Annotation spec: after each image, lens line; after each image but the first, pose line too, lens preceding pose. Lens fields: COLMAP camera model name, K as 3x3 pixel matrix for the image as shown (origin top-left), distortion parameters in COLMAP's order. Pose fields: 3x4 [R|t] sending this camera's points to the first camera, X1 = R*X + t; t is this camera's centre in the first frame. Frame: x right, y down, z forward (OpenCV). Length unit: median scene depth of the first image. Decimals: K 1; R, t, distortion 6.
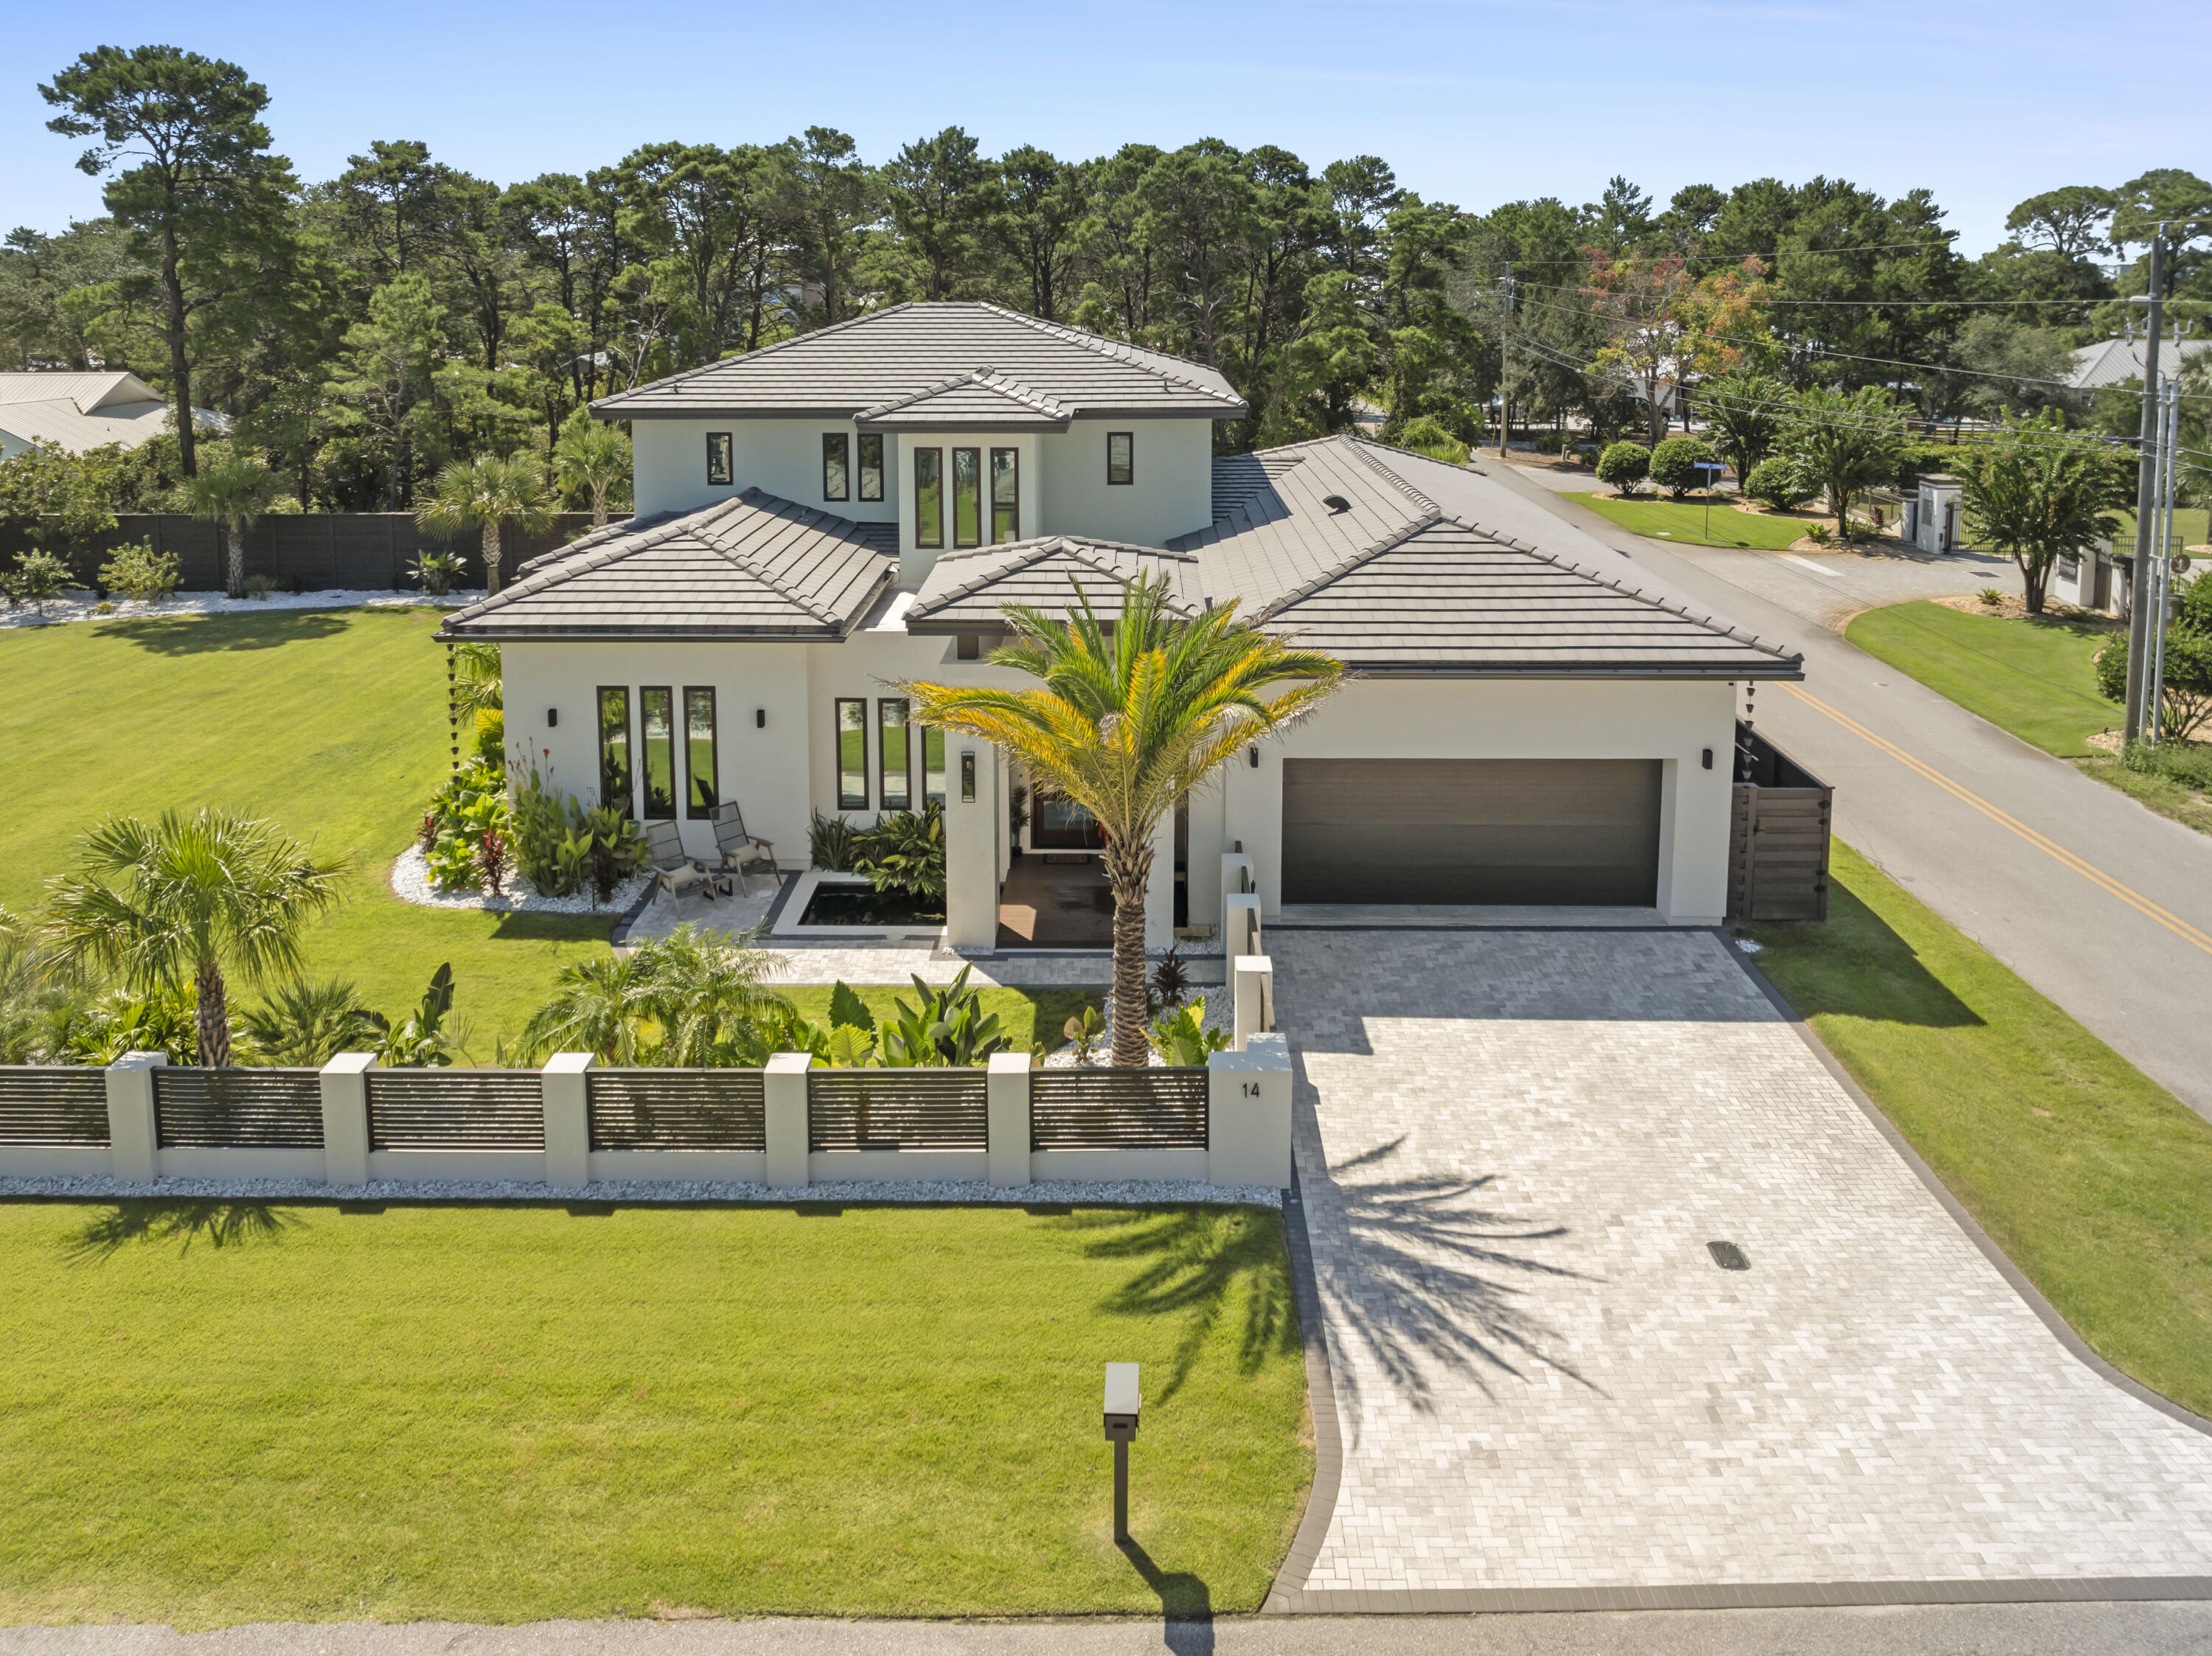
lens RADIAL K [[1636.9, 0, 1106.9], [0, 1636.9, 486.1], [0, 0, 1]] dist [-0.007330, -0.006305]
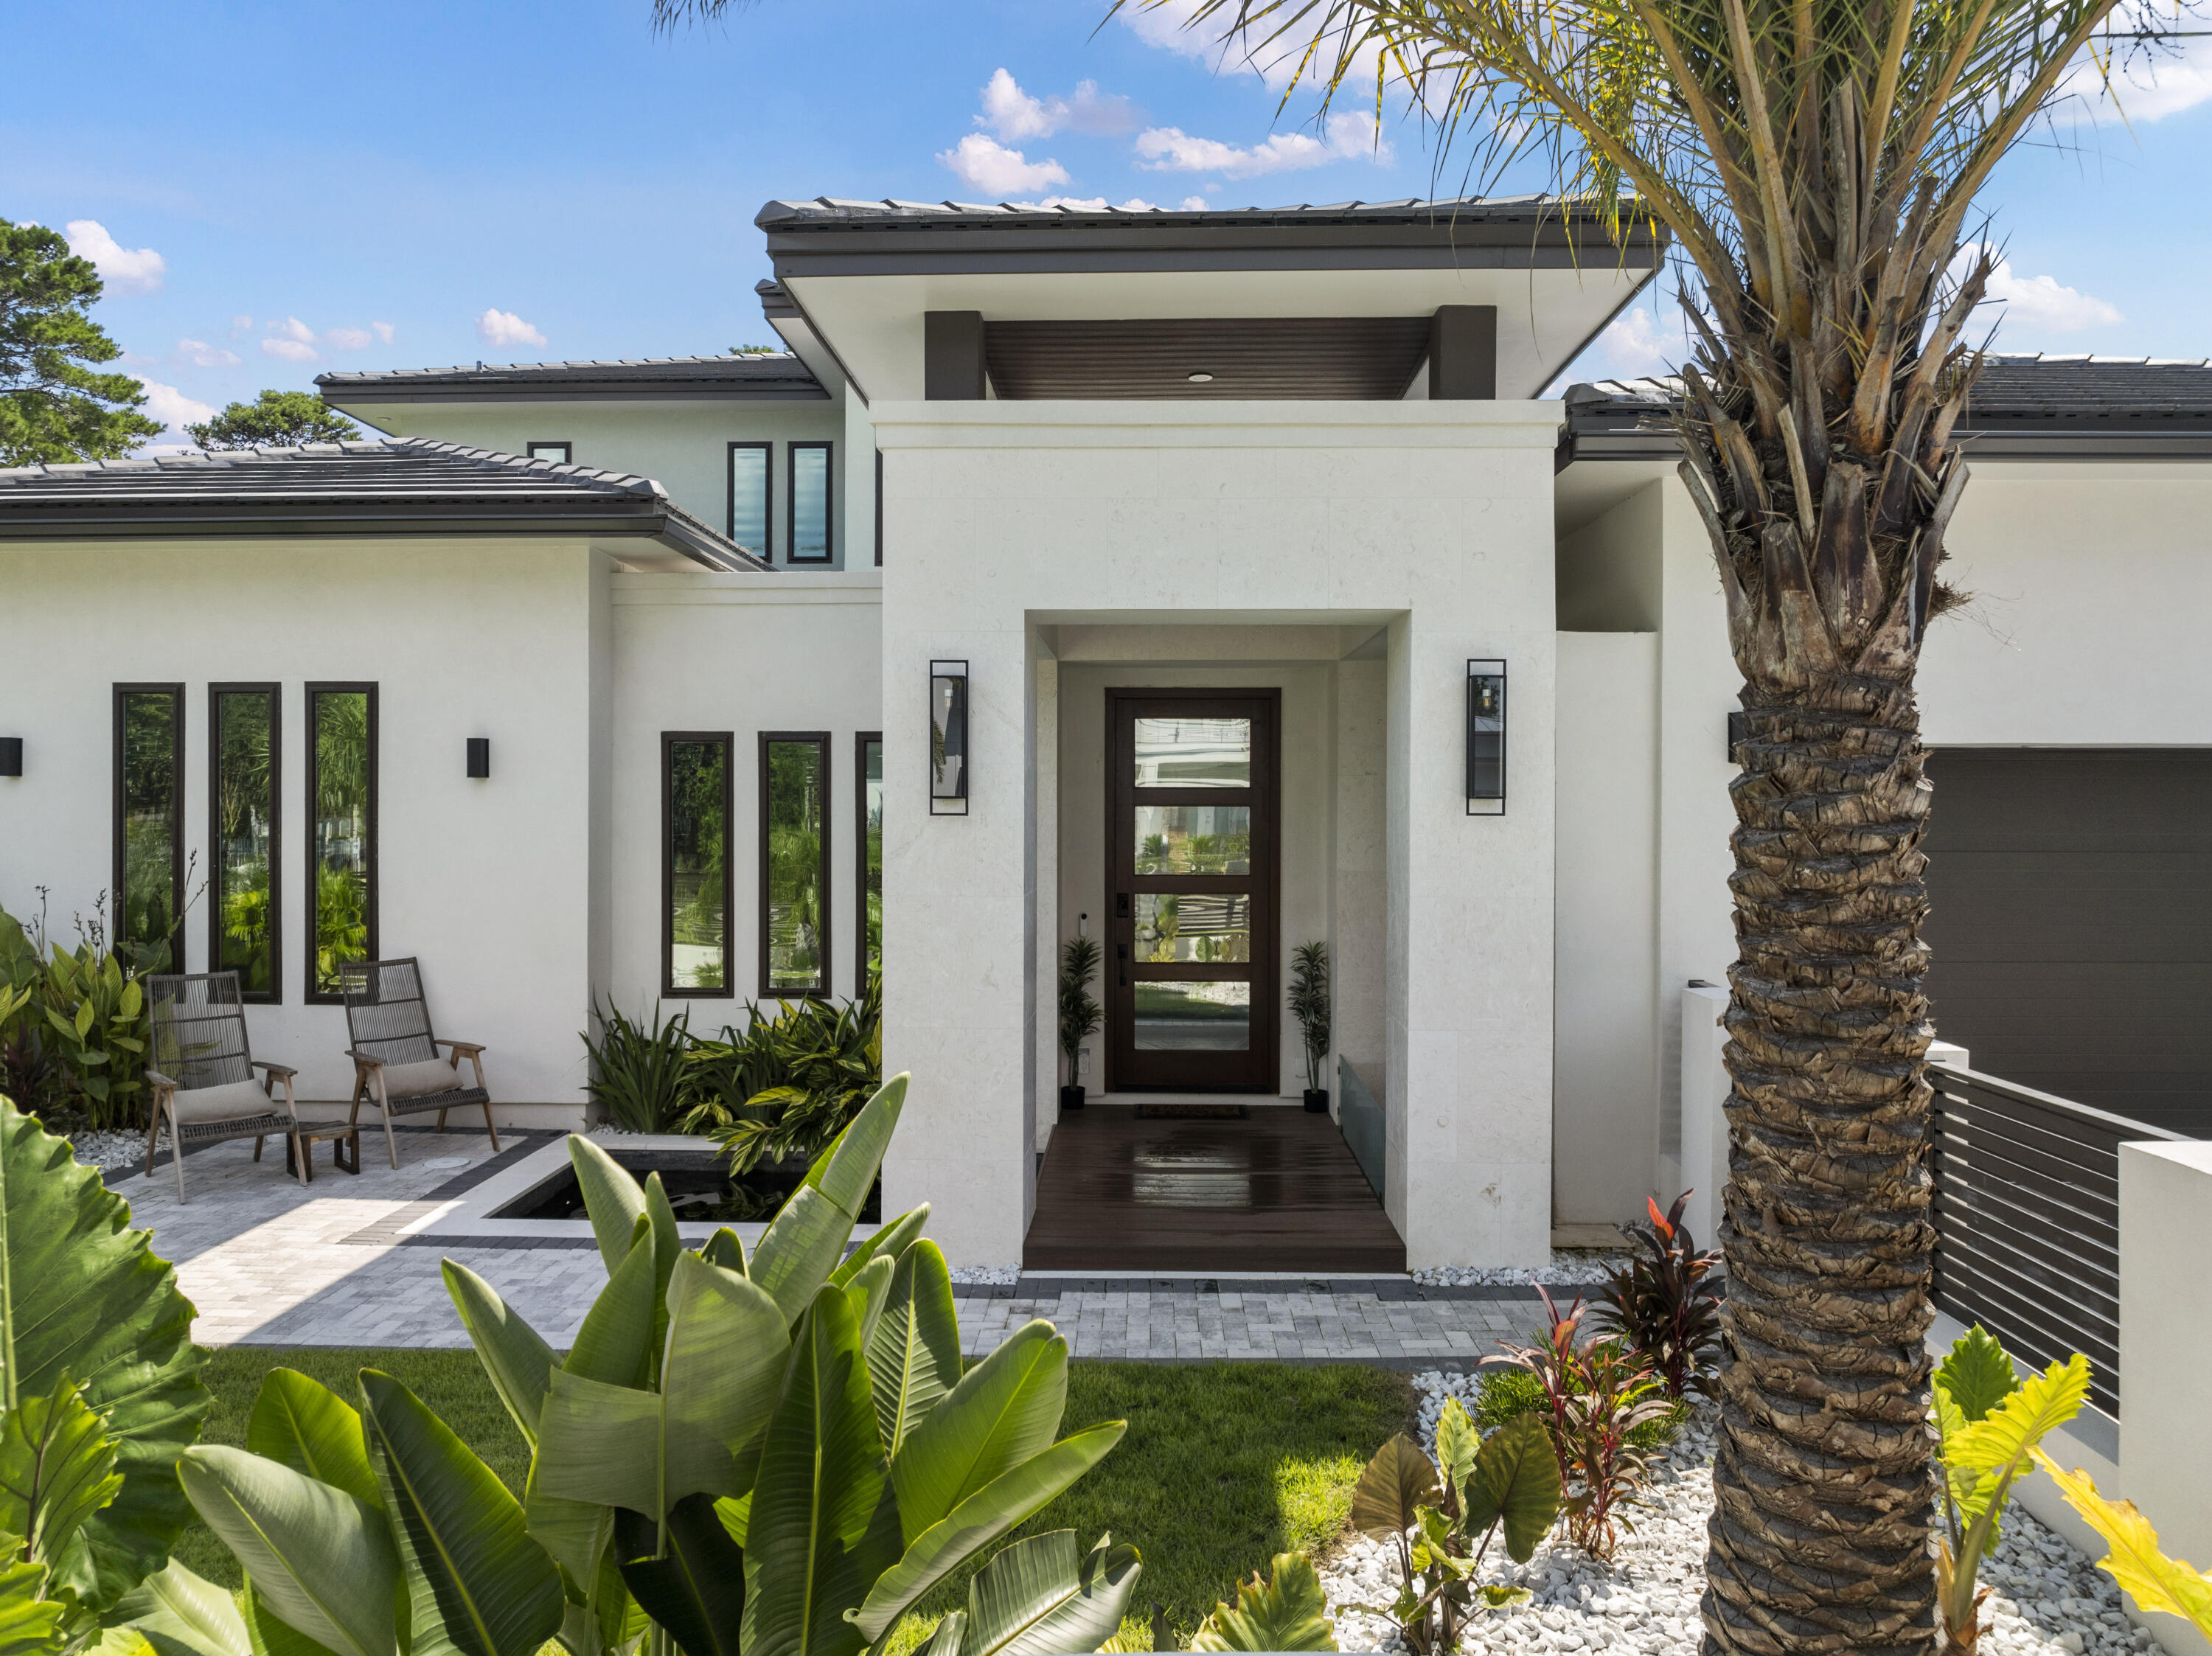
lens RADIAL K [[1529.8, 0, 1106.0], [0, 1529.8, 828.0], [0, 0, 1]] dist [-0.028516, -0.007105]
pose [[0.999924, 0.004518, -0.011449, -0.043366], [-0.005921, 0.992059, -0.125636, 0.210060], [0.010791, 0.125694, 0.992010, 0.613102]]
